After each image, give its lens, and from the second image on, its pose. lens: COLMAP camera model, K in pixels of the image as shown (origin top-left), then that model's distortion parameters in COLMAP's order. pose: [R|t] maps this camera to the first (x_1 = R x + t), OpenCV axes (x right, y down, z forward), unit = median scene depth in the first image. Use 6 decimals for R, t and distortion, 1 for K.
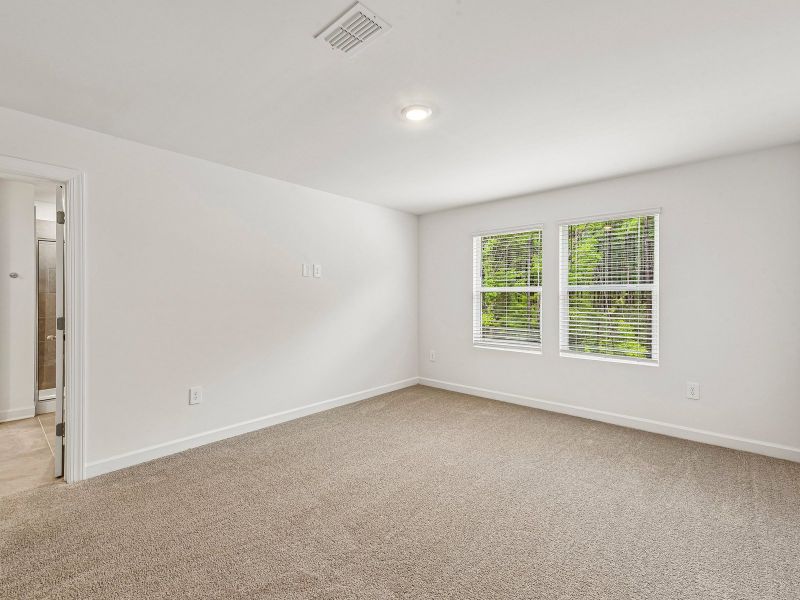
lens RADIAL K [[363.4, 0, 397.9], [0, 363.4, 294.9], [0, 0, 1]] dist [0.000467, 0.000140]
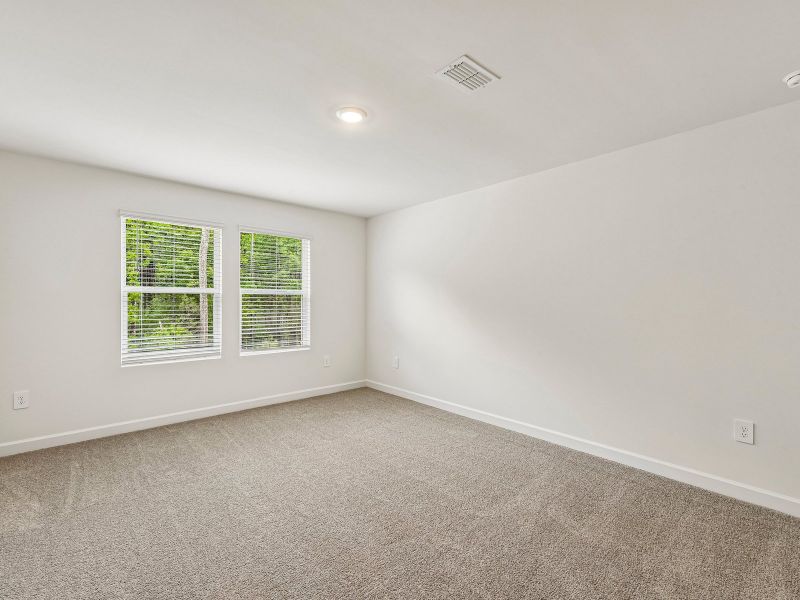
lens RADIAL K [[363.4, 0, 392.3], [0, 363.4, 298.2], [0, 0, 1]] dist [0.000467, 0.000140]
pose [[0.122857, 0.003596, 0.992418, -0.530919], [-0.008255, 0.999963, -0.002602, 0.001853], [-0.992390, -0.007873, 0.122882, 0.437873]]
